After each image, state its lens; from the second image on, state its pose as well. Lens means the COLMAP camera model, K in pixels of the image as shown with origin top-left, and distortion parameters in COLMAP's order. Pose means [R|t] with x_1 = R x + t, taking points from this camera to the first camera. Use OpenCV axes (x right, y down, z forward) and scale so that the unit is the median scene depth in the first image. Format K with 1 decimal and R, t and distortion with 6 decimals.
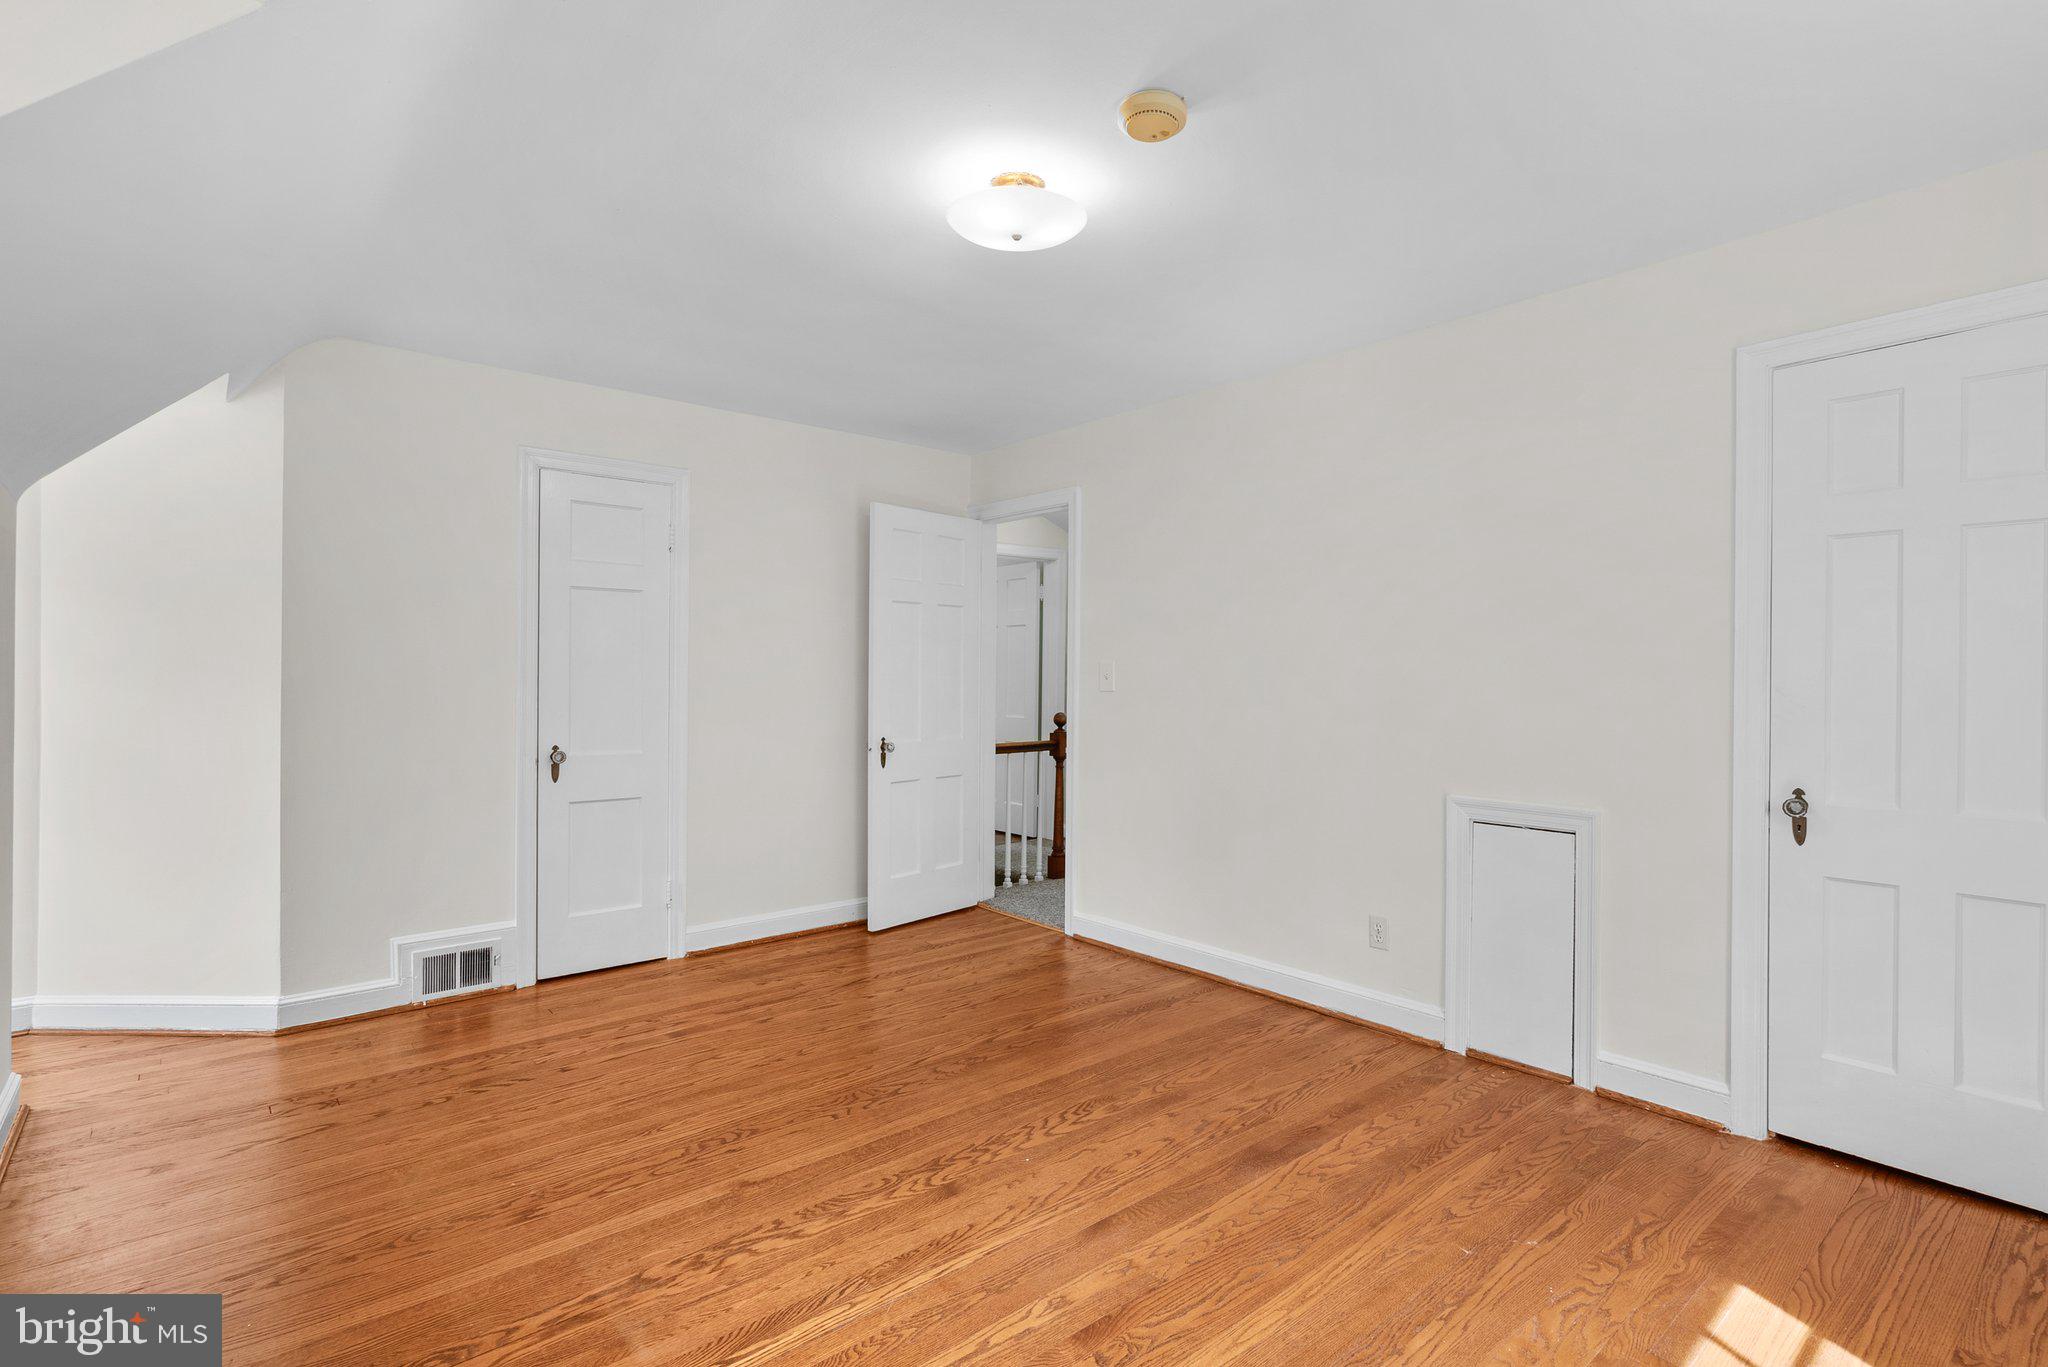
lens RADIAL K [[947.9, 0, 1018.9], [0, 947.9, 676.2], [0, 0, 1]] dist [-0.009516, 0.001097]
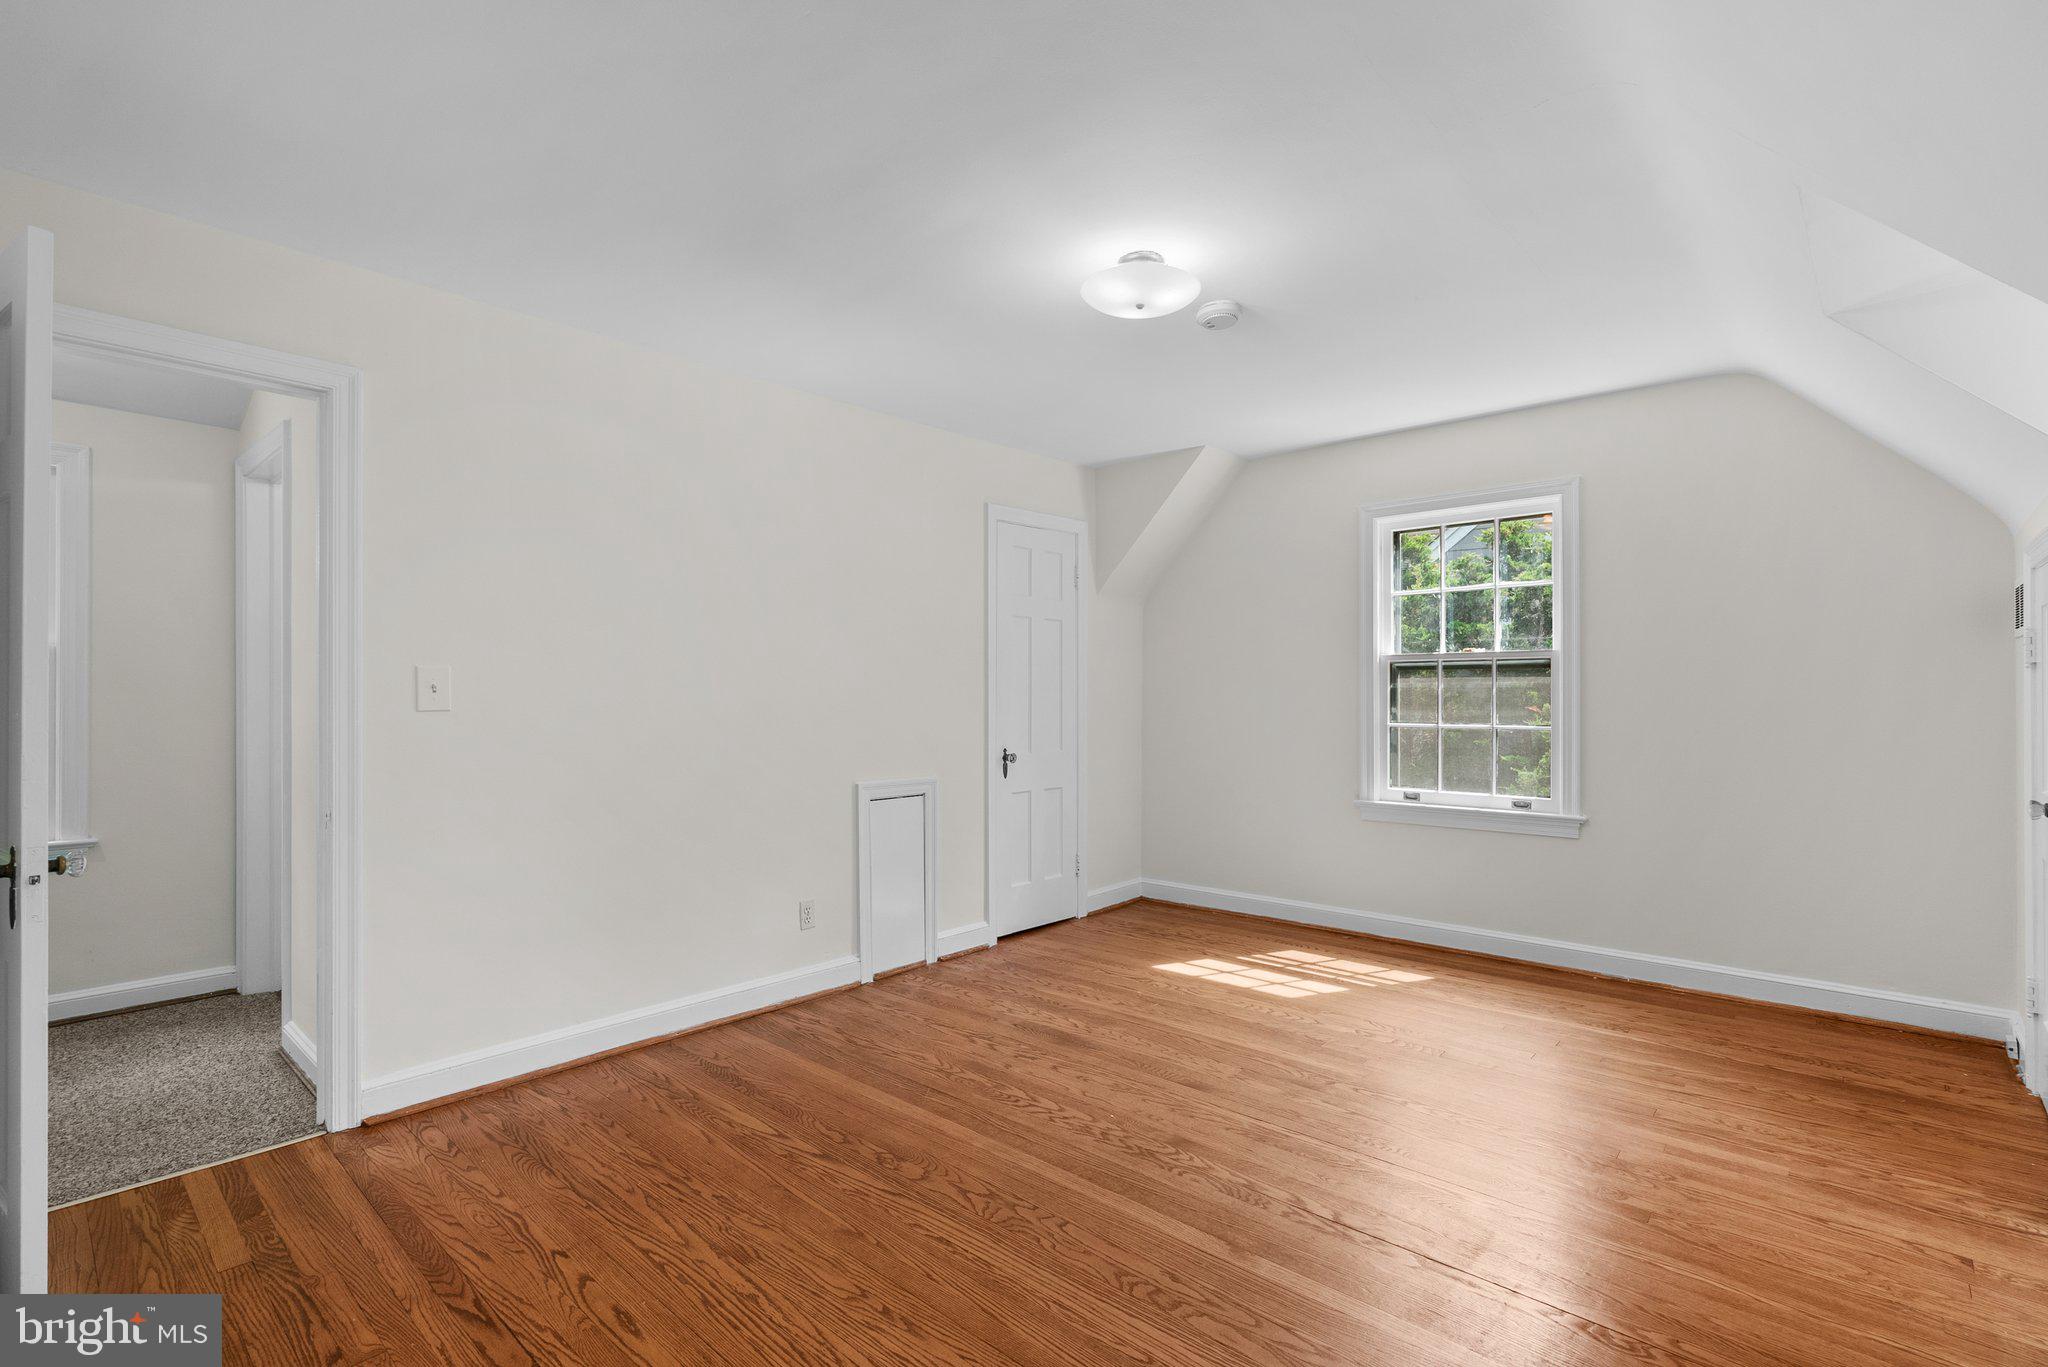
lens RADIAL K [[937.2, 0, 1036.6], [0, 937.2, 702.4], [0, 0, 1]] dist [-0.003857, 0.000546]
pose [[-0.118446, -0.012417, 0.992883, -0.933277], [0.002387, 0.999915, 0.012789, 0.004492], [-0.992958, 0.003885, -0.118406, 1.053775]]
